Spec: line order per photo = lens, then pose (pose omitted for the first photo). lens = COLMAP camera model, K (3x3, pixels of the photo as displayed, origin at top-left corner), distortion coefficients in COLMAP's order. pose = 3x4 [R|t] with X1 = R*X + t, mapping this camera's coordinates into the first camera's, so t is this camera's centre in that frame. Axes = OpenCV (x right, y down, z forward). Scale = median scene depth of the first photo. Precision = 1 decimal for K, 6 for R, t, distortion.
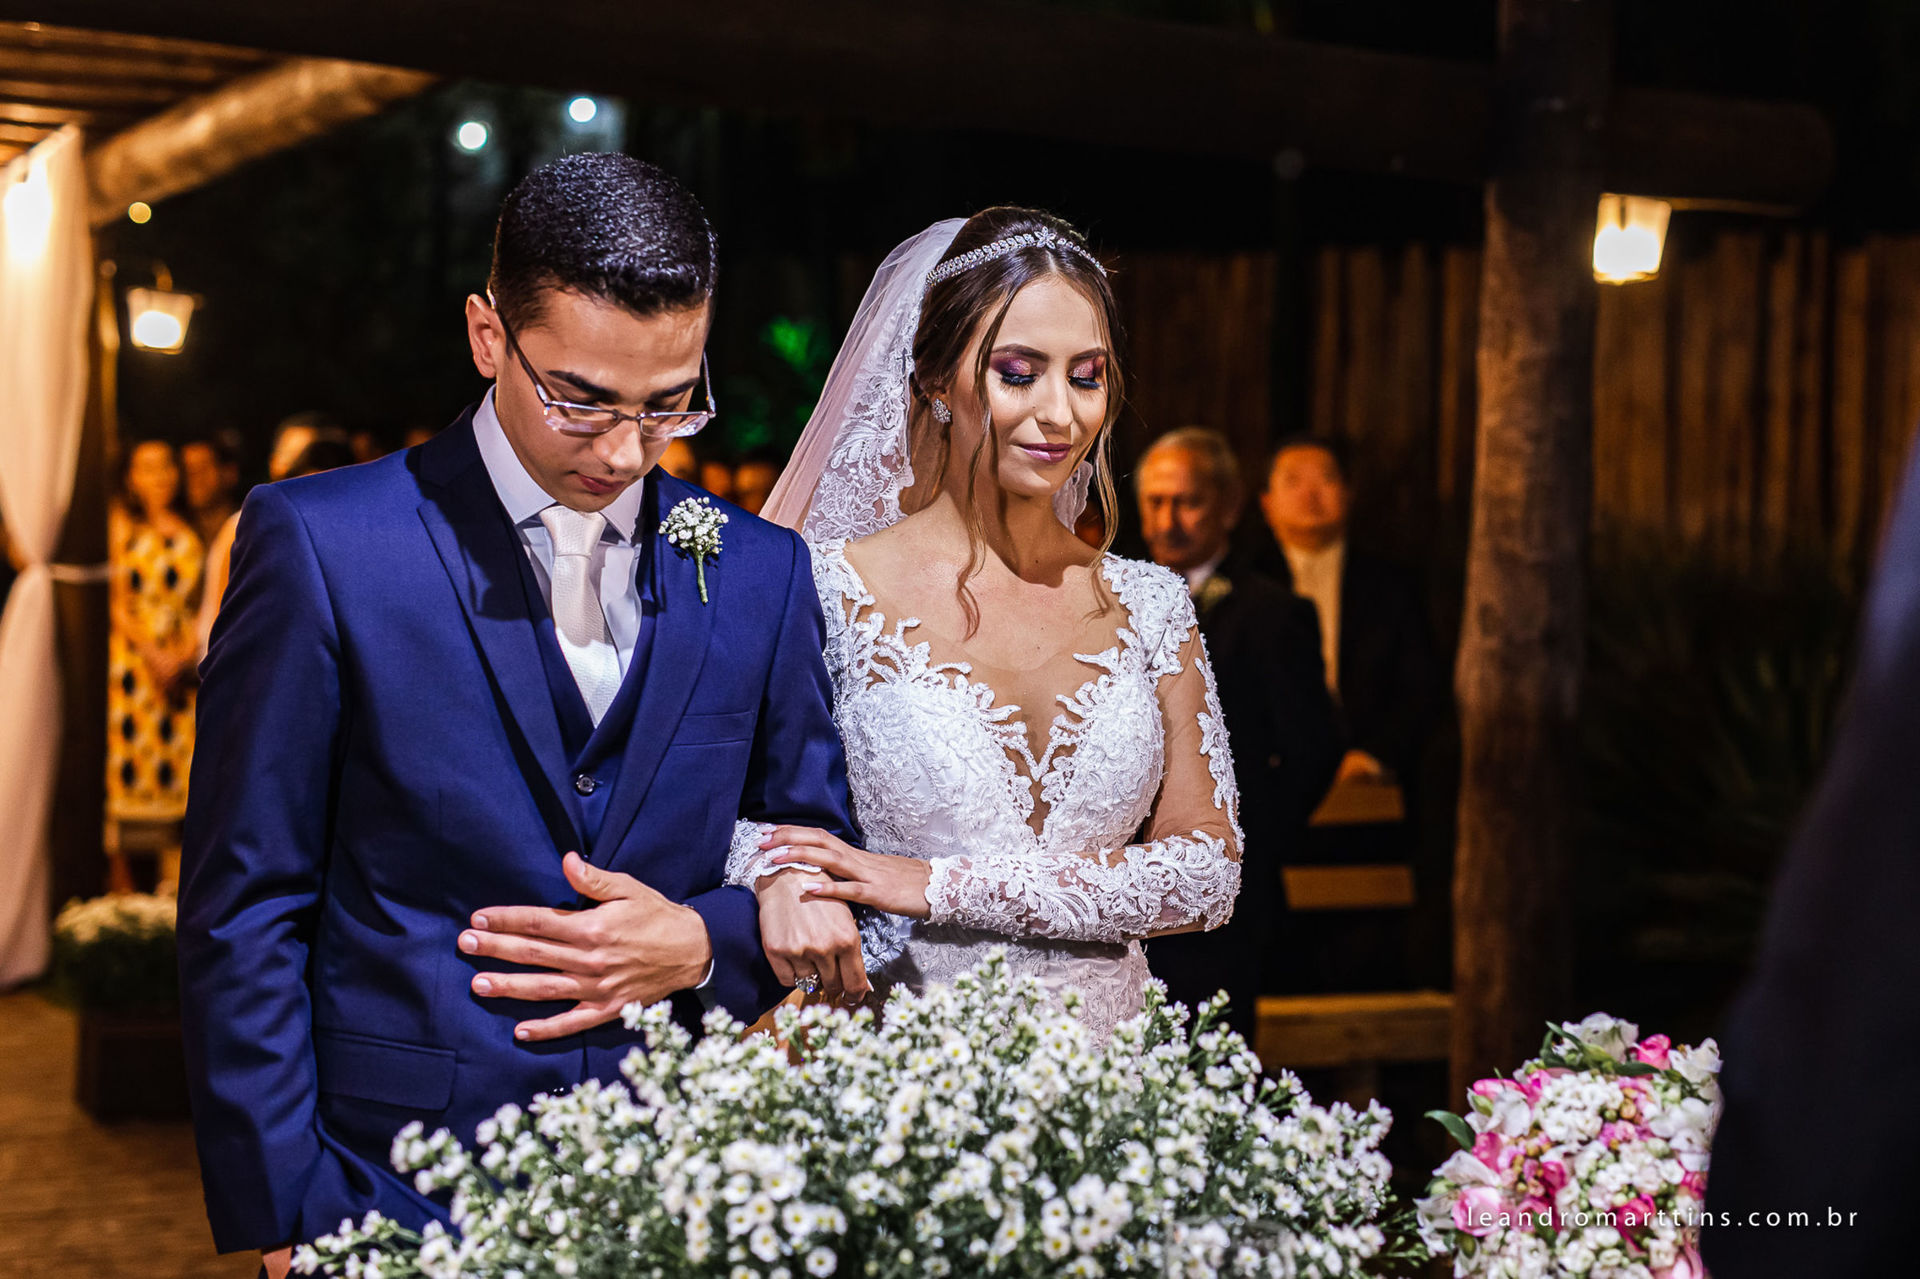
lens RADIAL K [[7012.3, 0, 960.0], [0, 7012.3, 639.5], [0, 0, 1]] dist [0.138865, 3.937295]
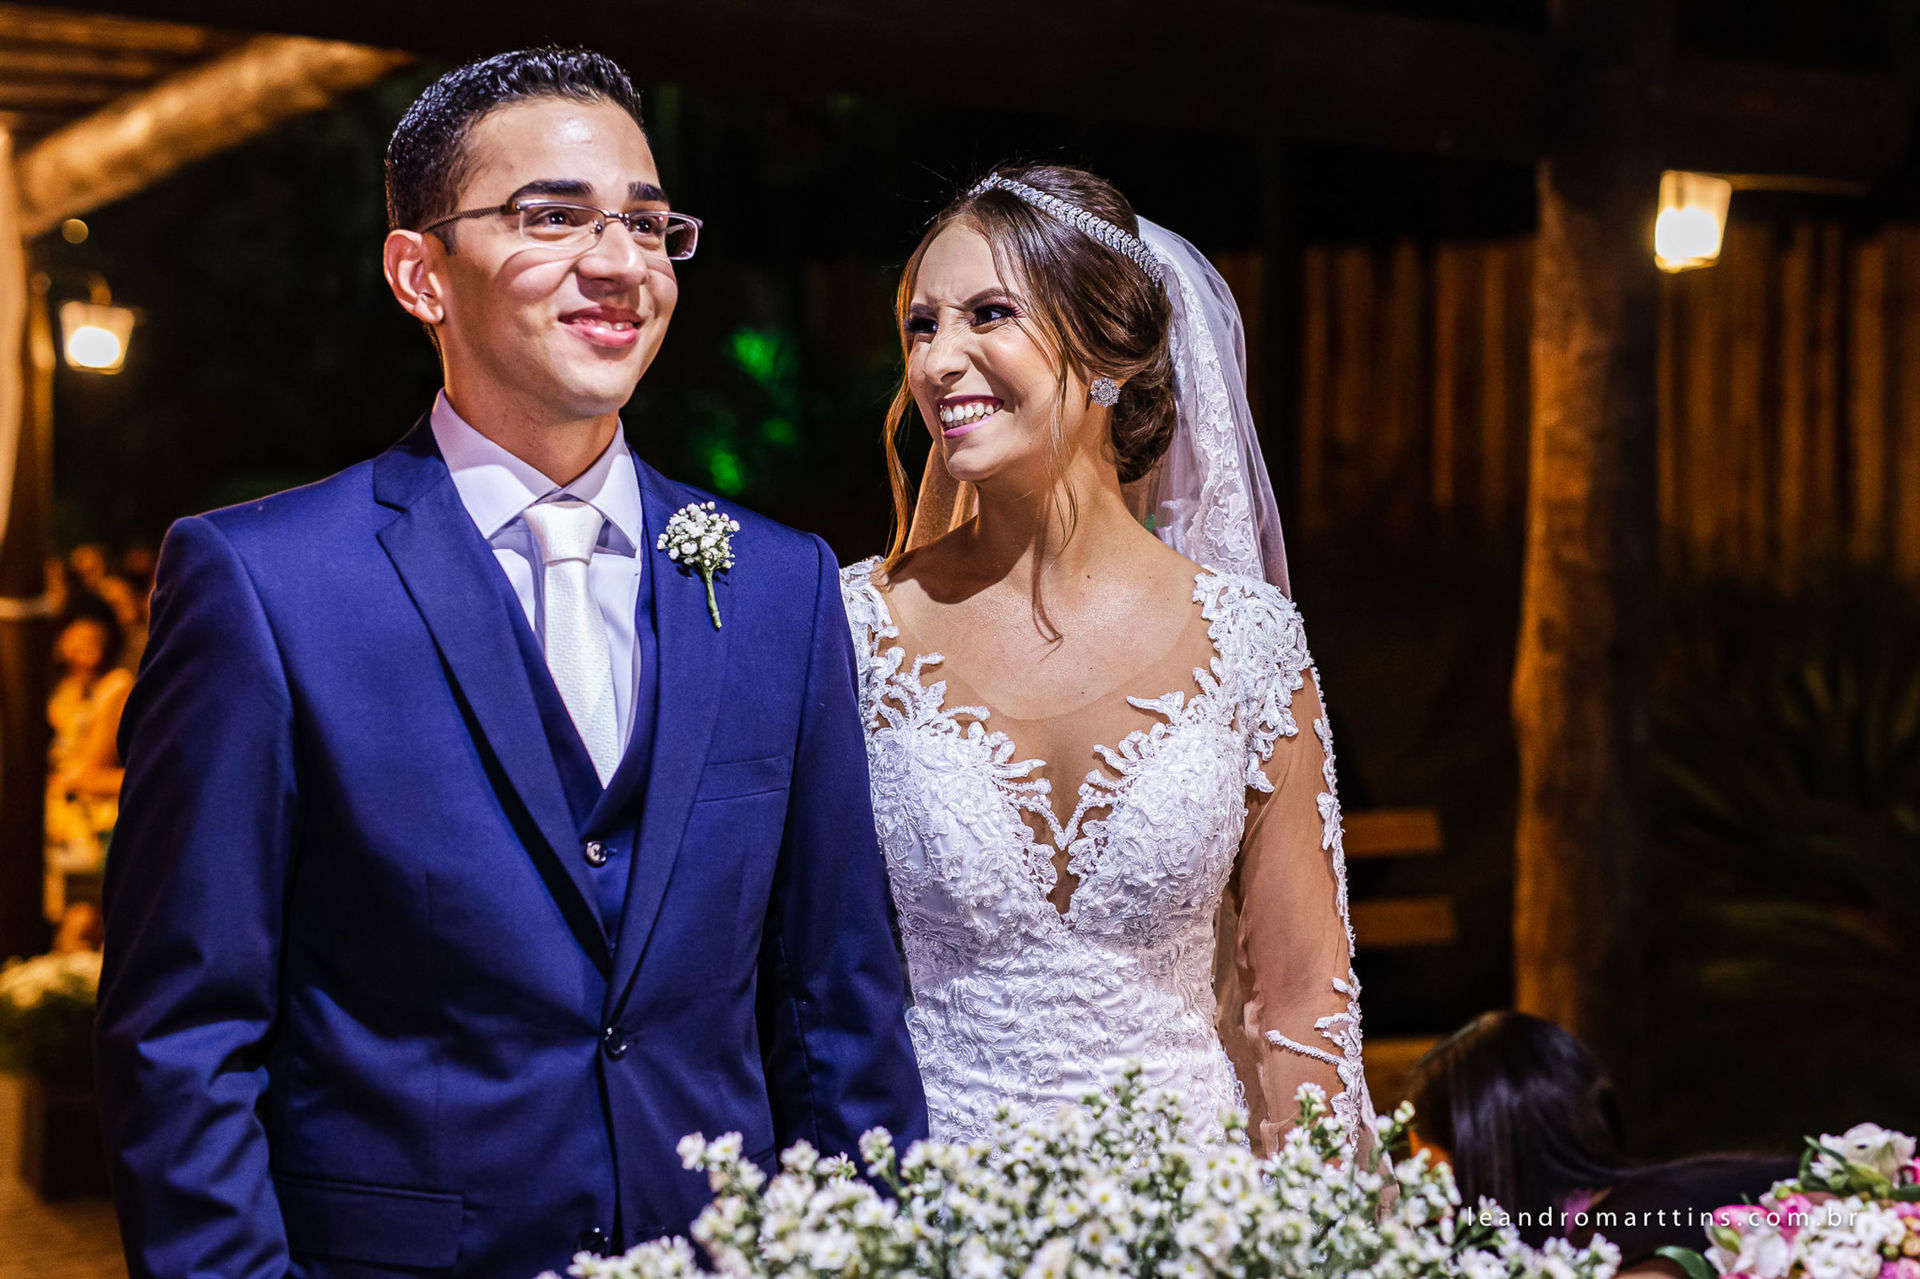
lens RADIAL K [[5316.9, 0, 960.0], [0, 5316.9, 639.5], [0, 0, 1]] dist [0.074163, 0.719914]
pose [[0.998820, -0.016346, 0.045732, -0.034383], [0.016204, 0.999863, 0.003468, -0.005906], [-0.045782, -0.002723, 0.998948, 0.305995]]
